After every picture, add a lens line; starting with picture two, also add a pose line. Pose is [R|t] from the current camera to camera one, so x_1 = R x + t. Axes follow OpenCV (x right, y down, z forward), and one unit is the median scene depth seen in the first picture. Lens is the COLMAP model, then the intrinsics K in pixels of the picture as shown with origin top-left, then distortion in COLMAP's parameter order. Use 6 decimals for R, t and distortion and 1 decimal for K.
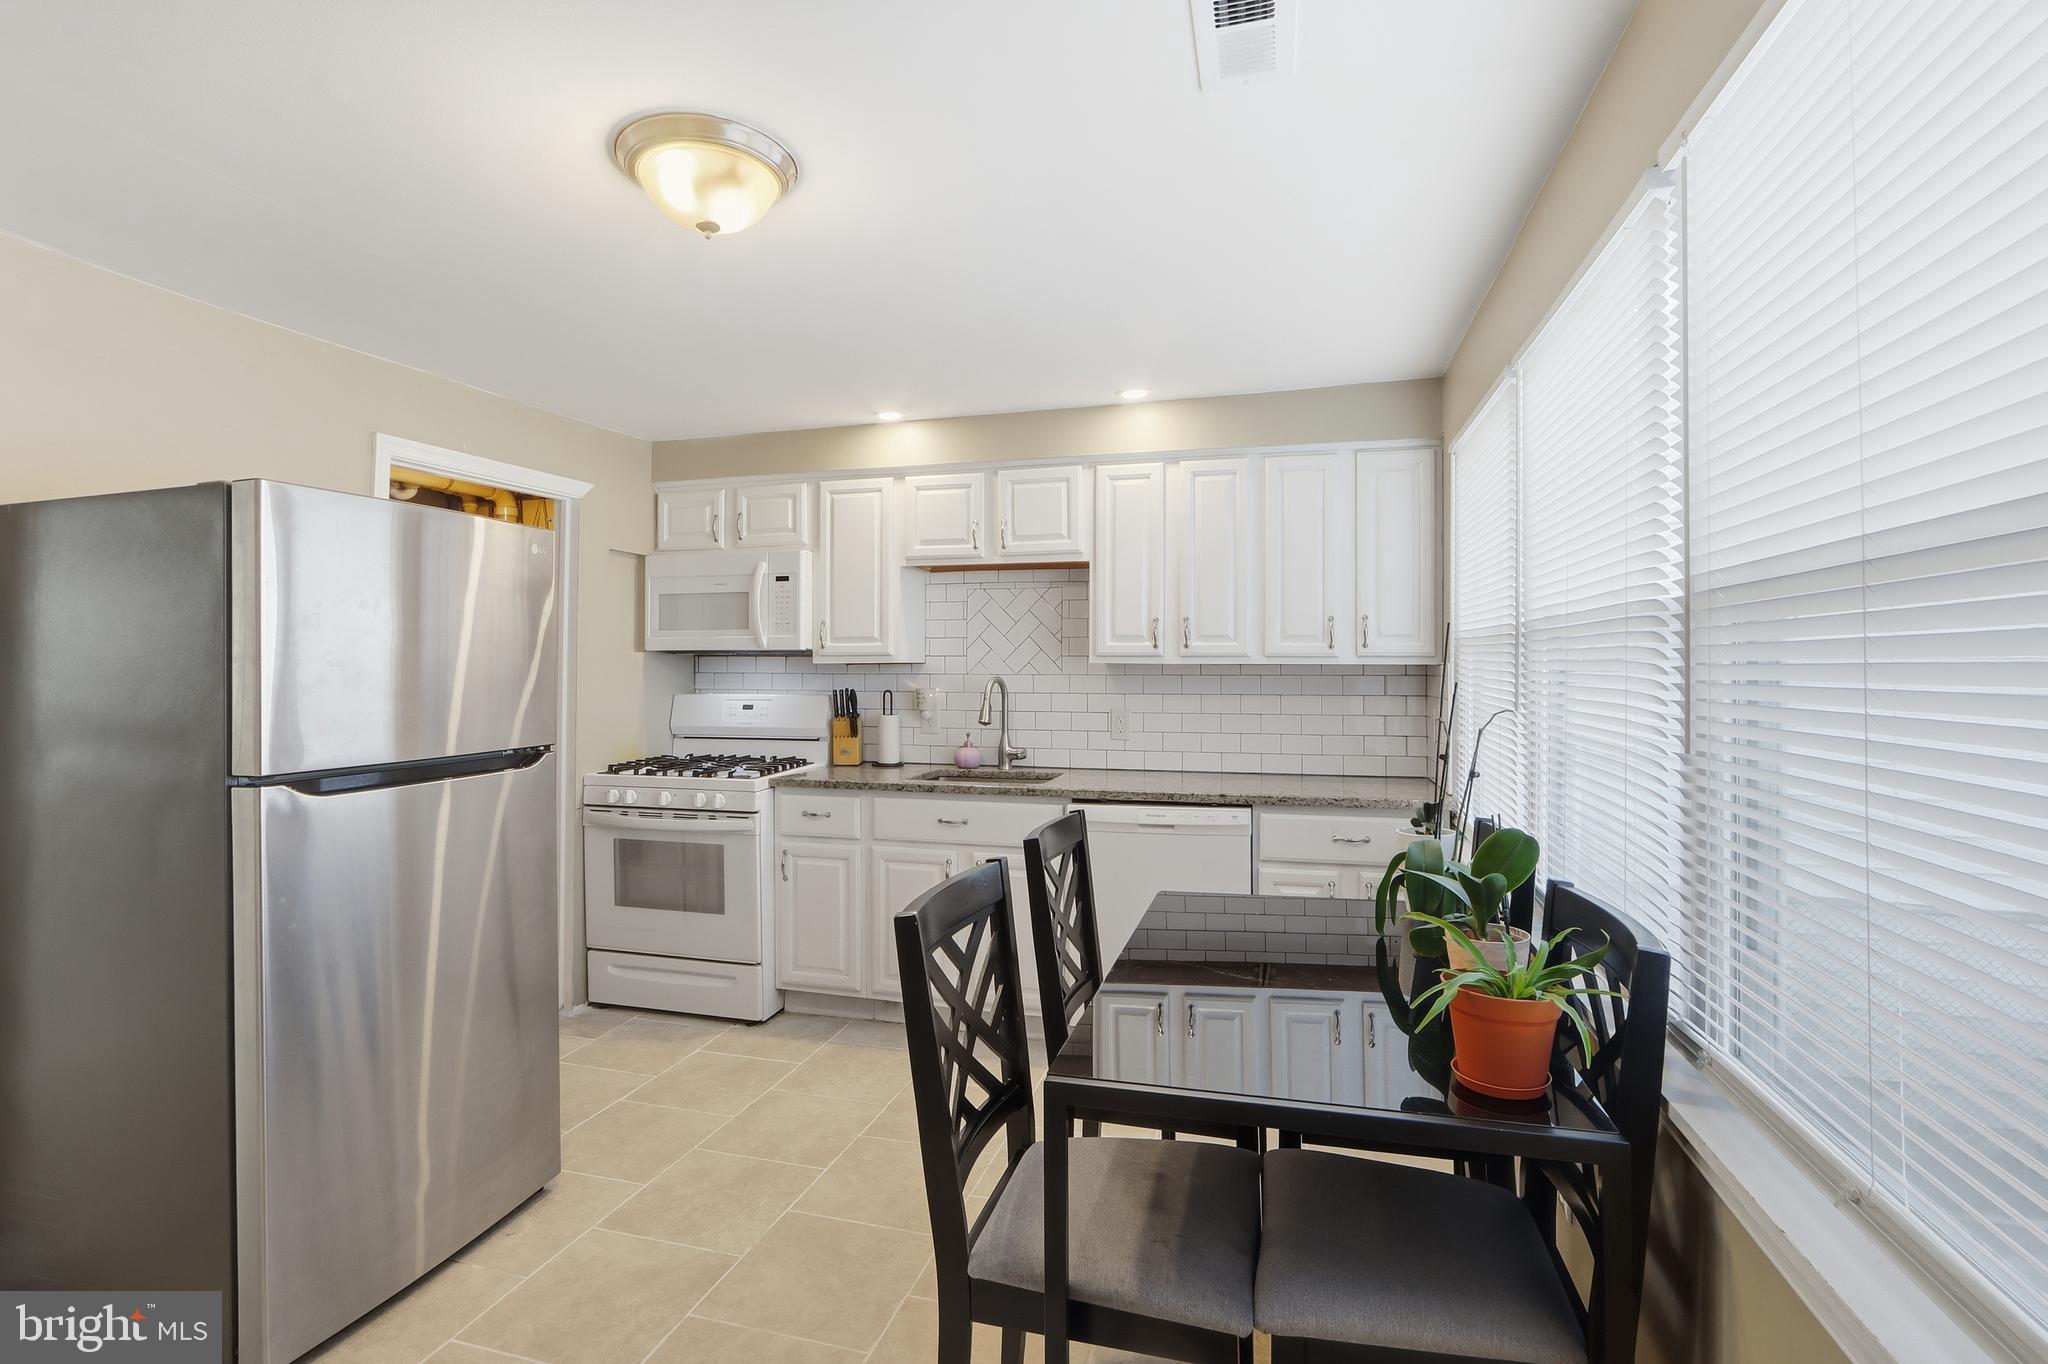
lens RADIAL K [[964.5, 0, 994.6], [0, 964.5, 655.7], [0, 0, 1]] dist [-0.016734, 0.000593]
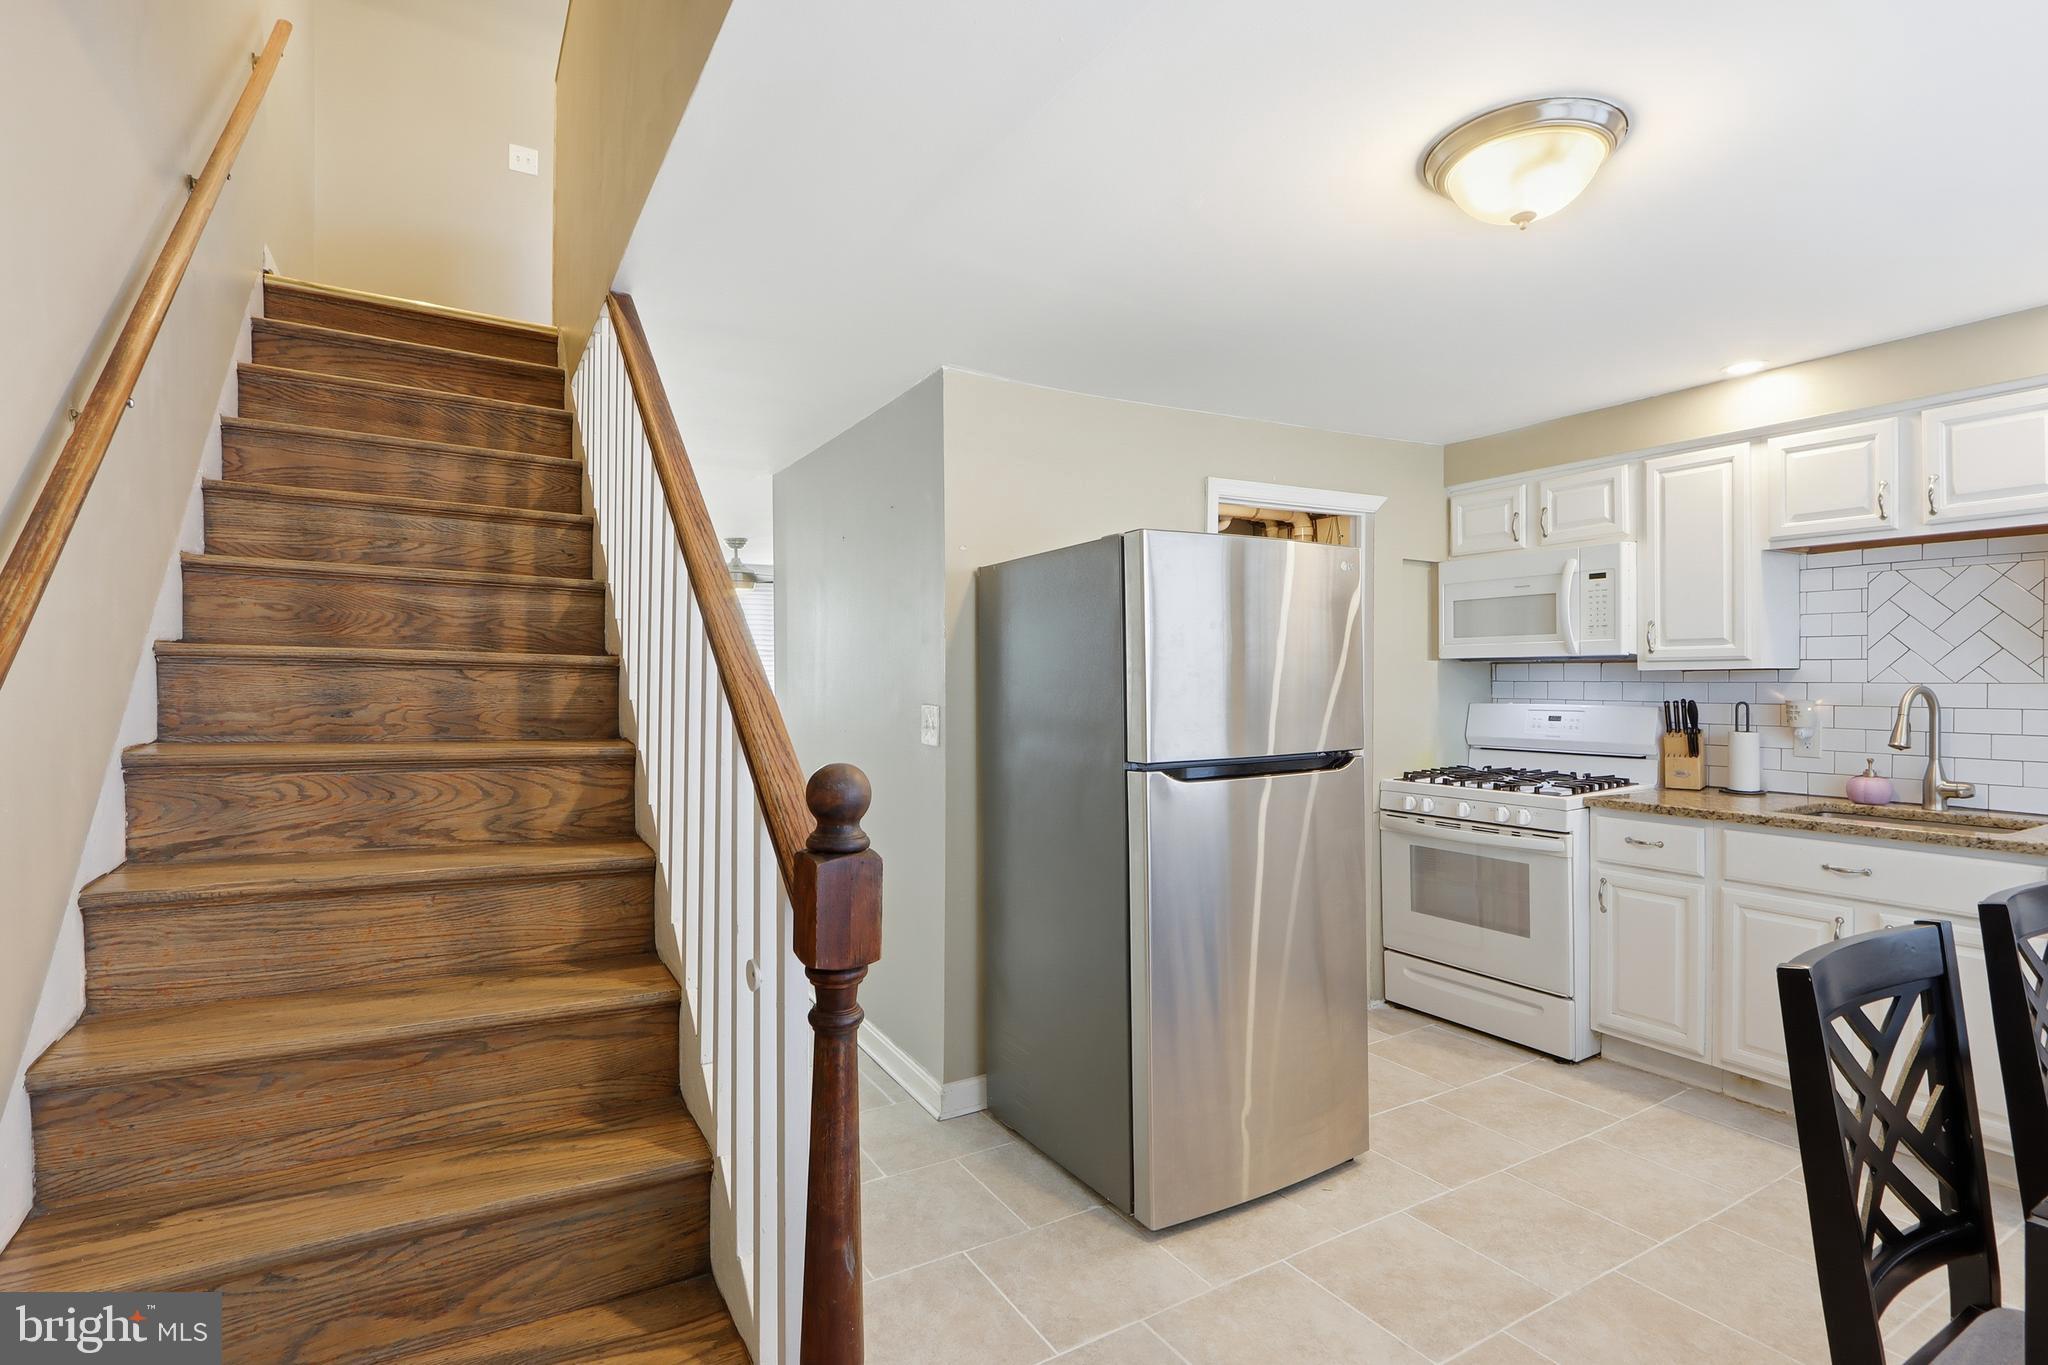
lens RADIAL K [[971.0, 0, 1007.2], [0, 971.0, 682.7], [0, 0, 1]] dist [-0.019114, 0.001189]
pose [[0.729539, -0.000178, -0.683939, -0.008347], [0.013552, 0.999807, 0.014196, -0.000940], [0.683805, -0.019625, 0.729401, -0.030687]]
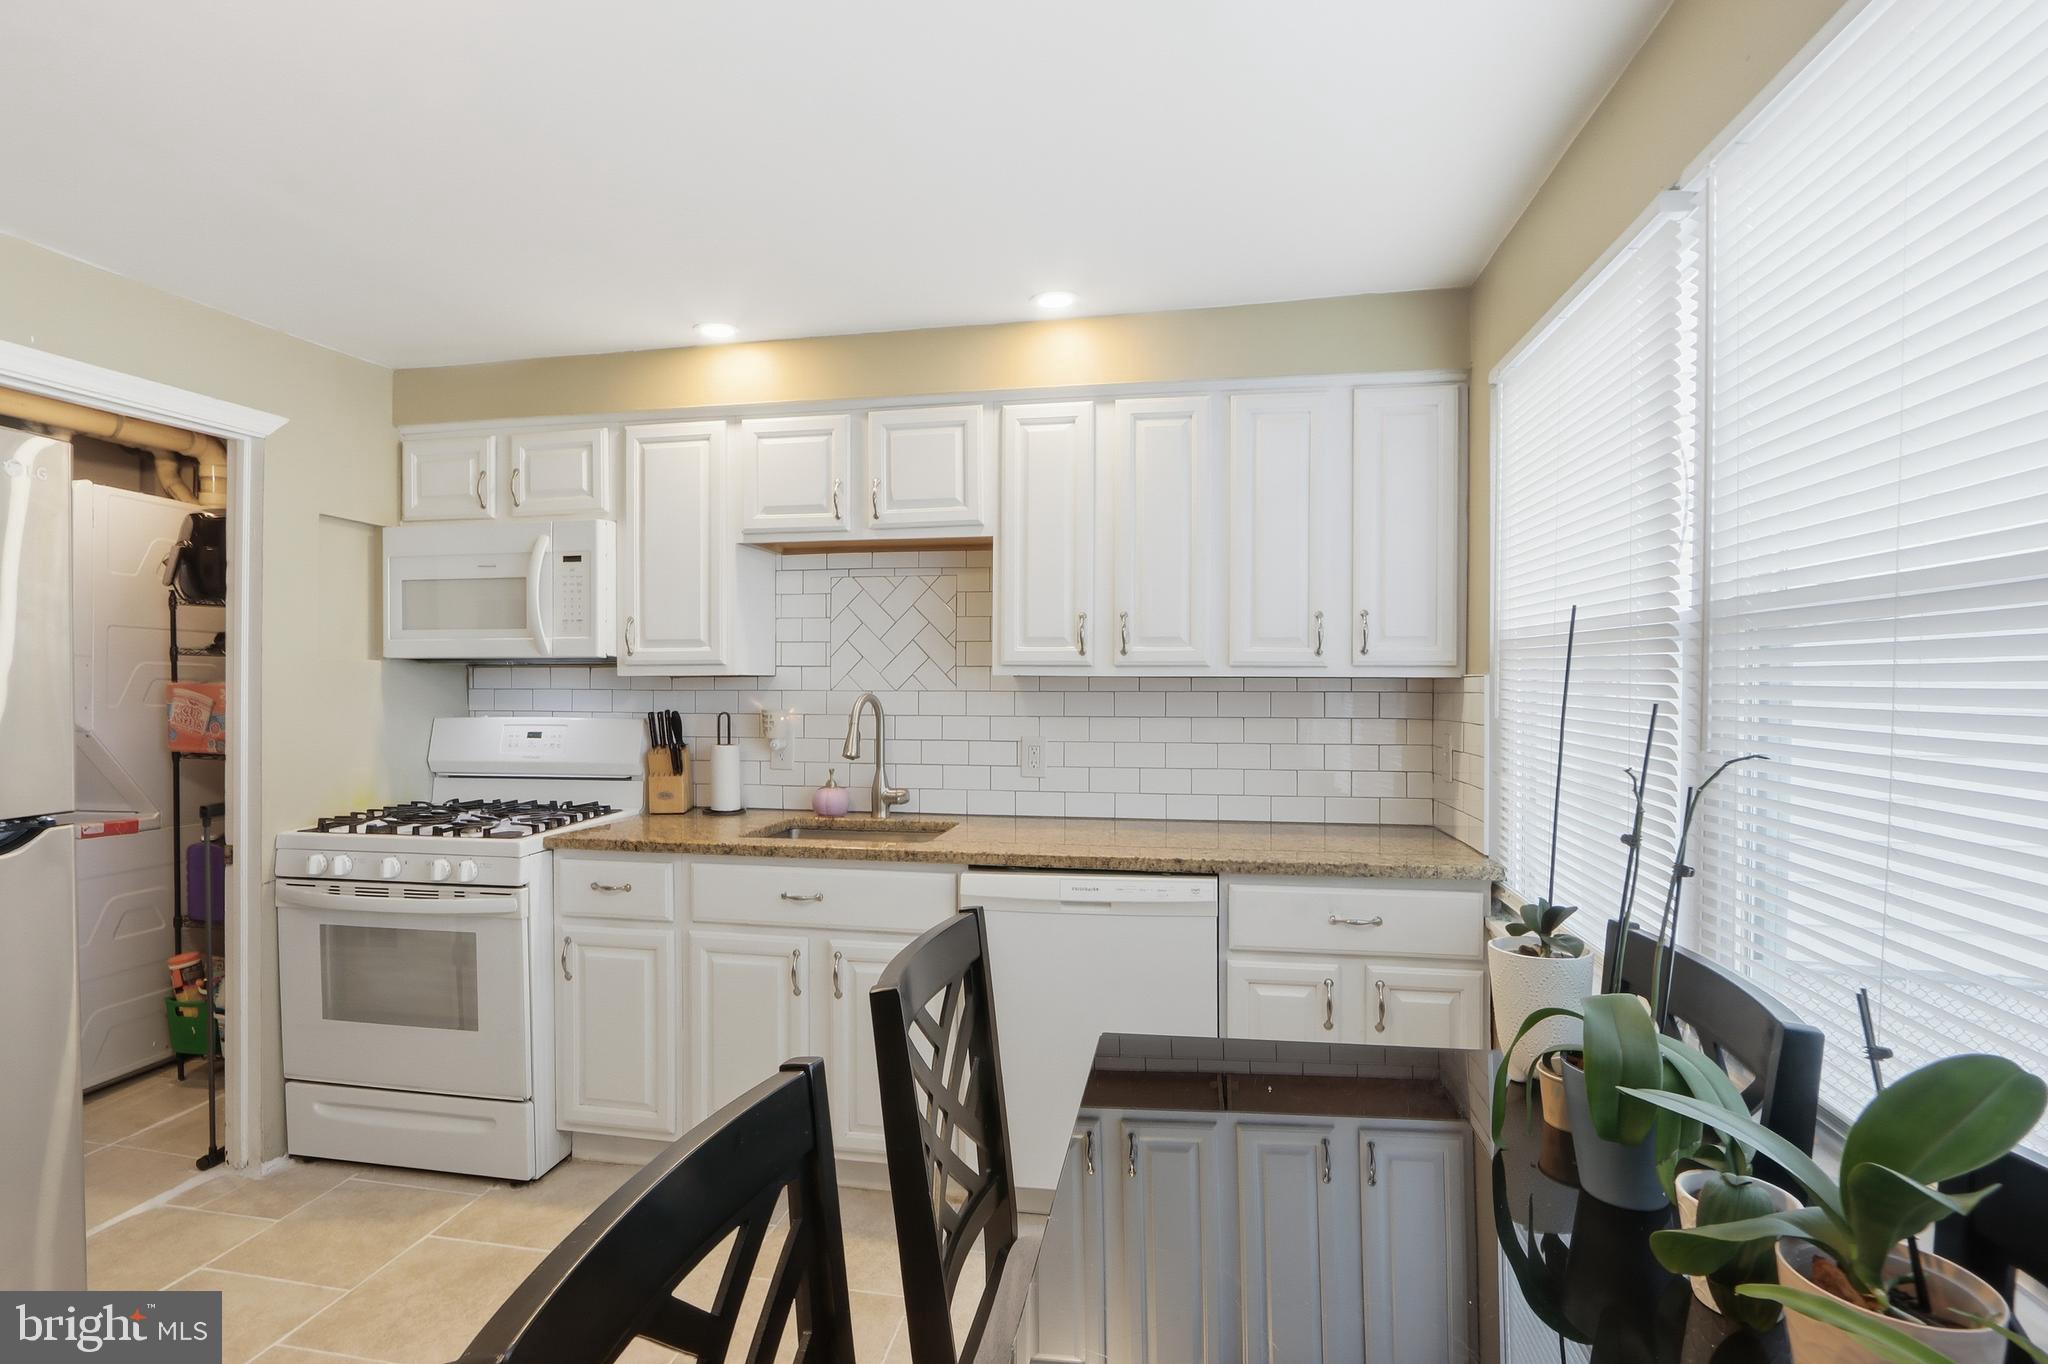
lens RADIAL K [[984.6, 0, 983.5], [0, 984.6, 690.1], [0, 0, 1]] dist [-0.005601, 0.000026]
pose [[0.996224, -0.000611, 0.086821, 0.025201], [-0.001047, 0.999818, 0.019052, 0.004643], [-0.086817, -0.019071, 0.996042, 0.244156]]
